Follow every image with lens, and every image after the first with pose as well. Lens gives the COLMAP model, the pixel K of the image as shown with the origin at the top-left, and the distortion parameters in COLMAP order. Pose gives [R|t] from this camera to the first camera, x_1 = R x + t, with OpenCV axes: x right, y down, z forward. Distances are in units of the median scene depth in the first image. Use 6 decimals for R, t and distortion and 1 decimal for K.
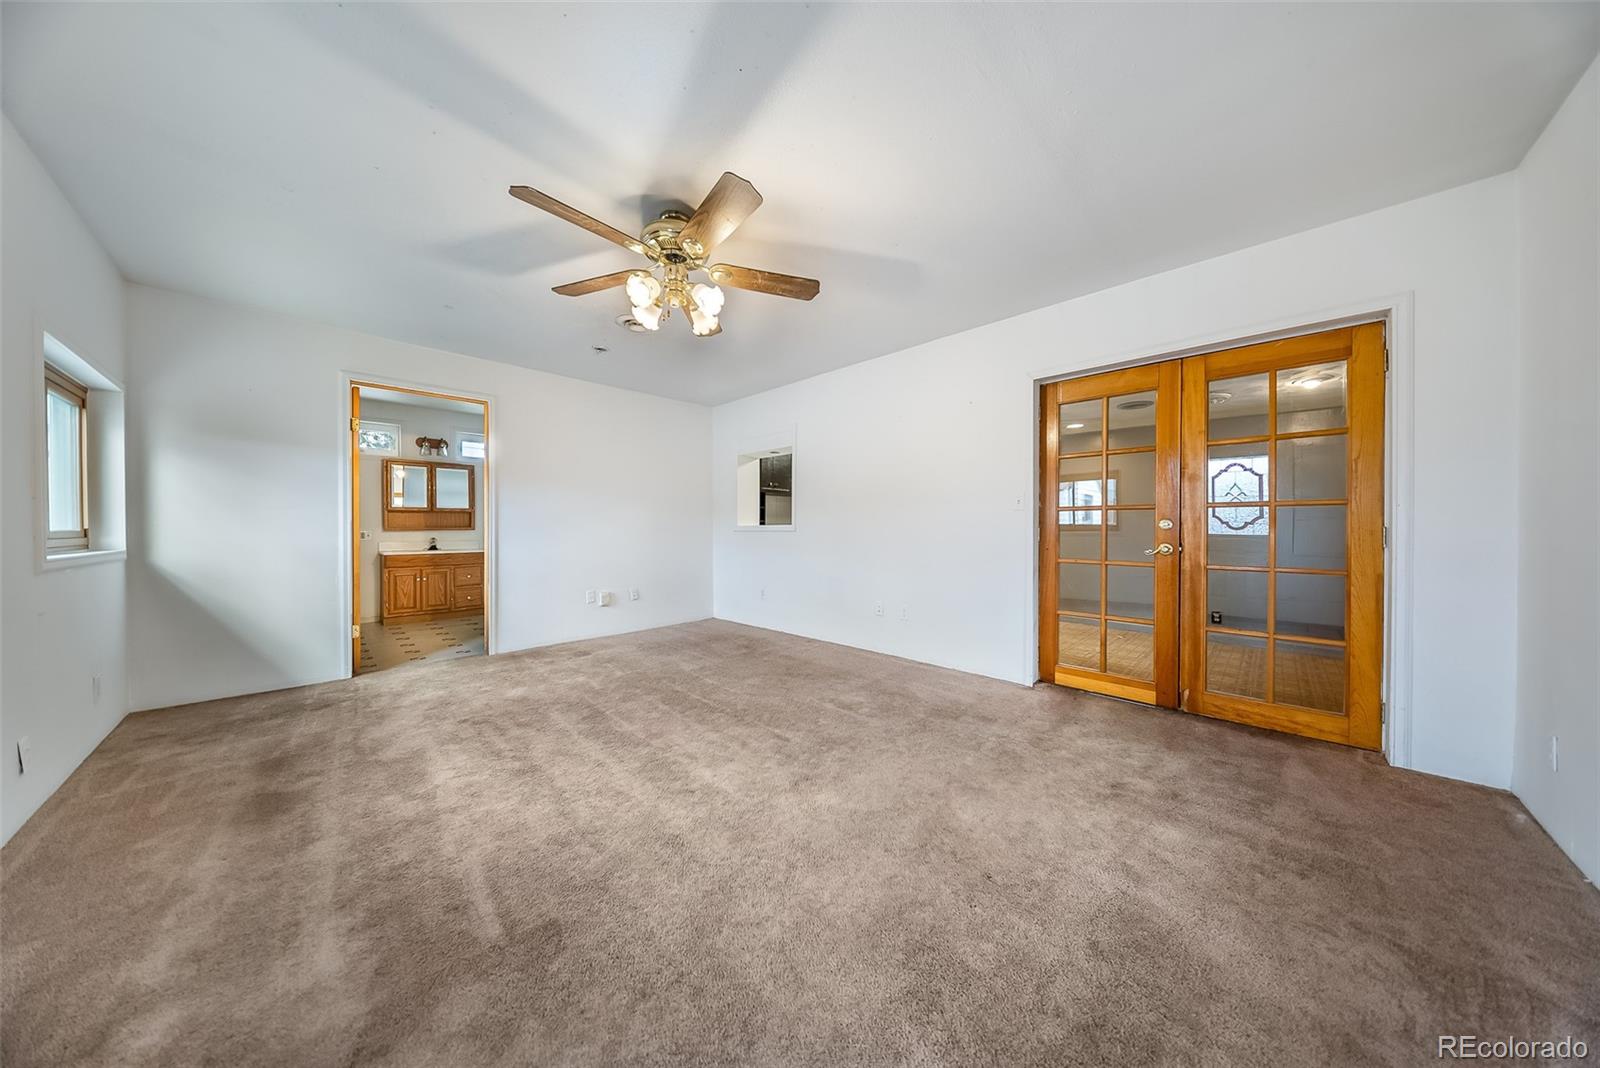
lens RADIAL K [[483.6, 0, 798.2], [0, 483.6, 524.7], [0, 0, 1]] dist [0.012032, -0.004759]
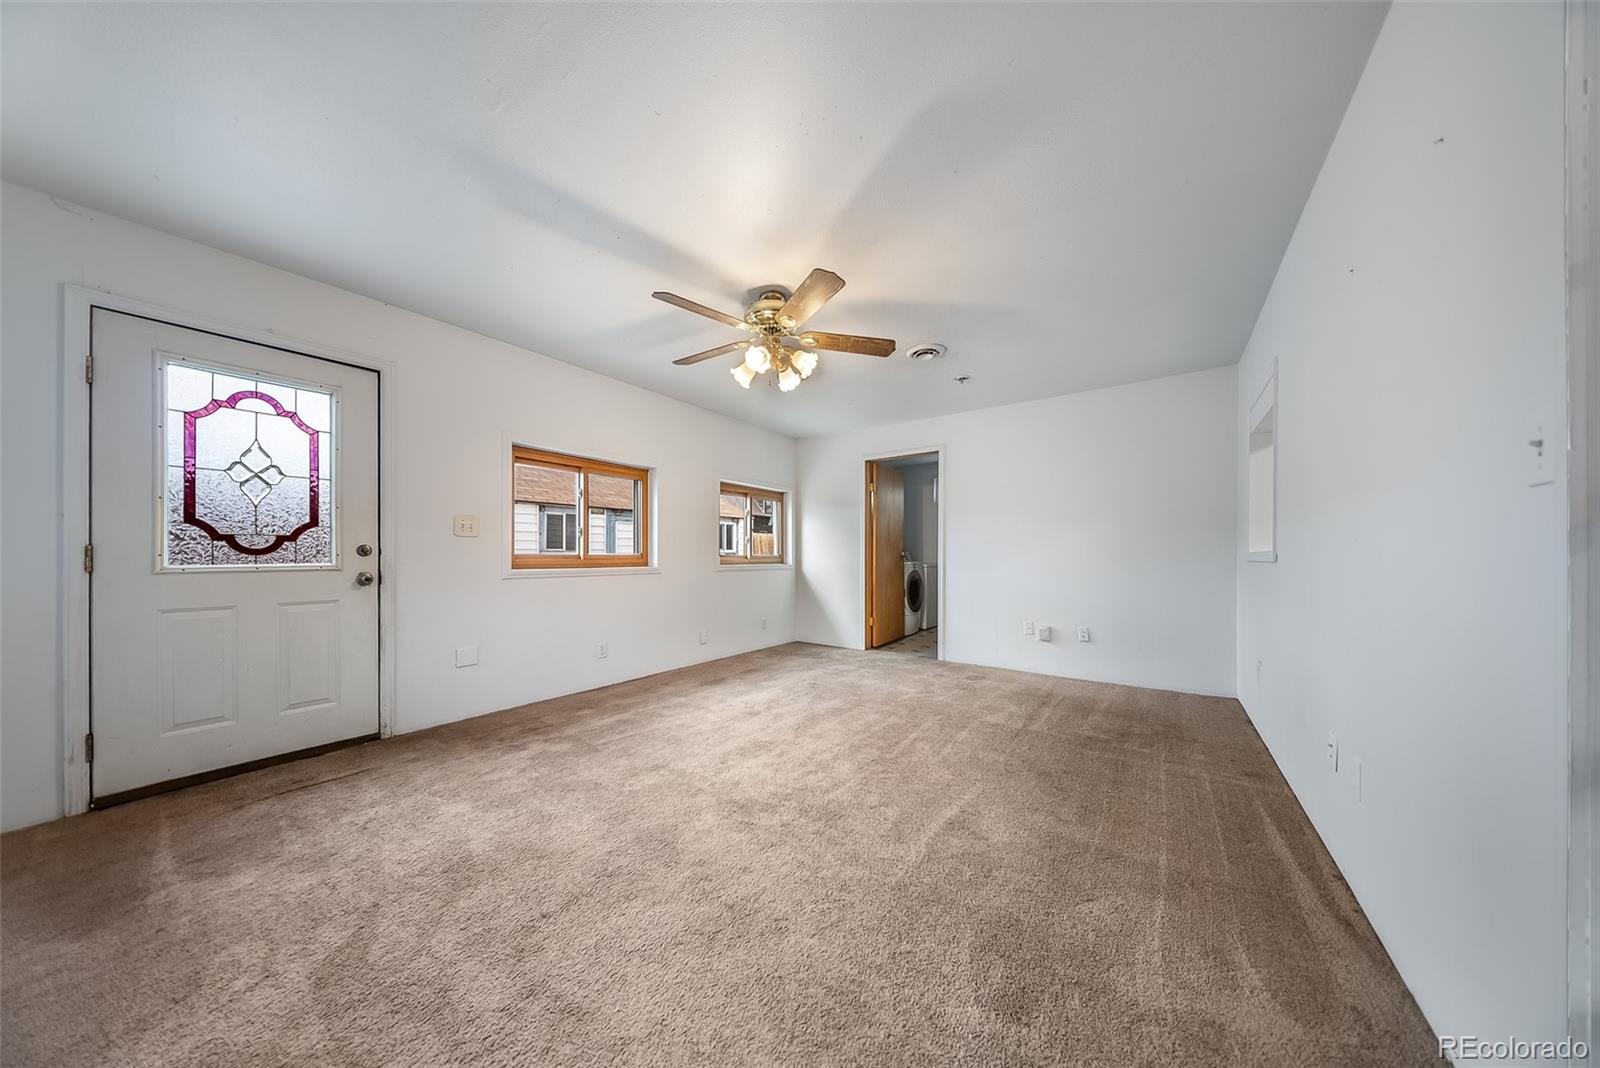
lens RADIAL K [[480.3, 0, 802.0], [0, 480.3, 554.3], [0, 0, 1]] dist [0.000317, 0.000002]
pose [[0.146663, -0.001757, -0.989185, 0.802269], [0.002812, 0.999995, -0.001359, 0.008197], [0.989182, -0.002582, 0.146668, 0.782472]]
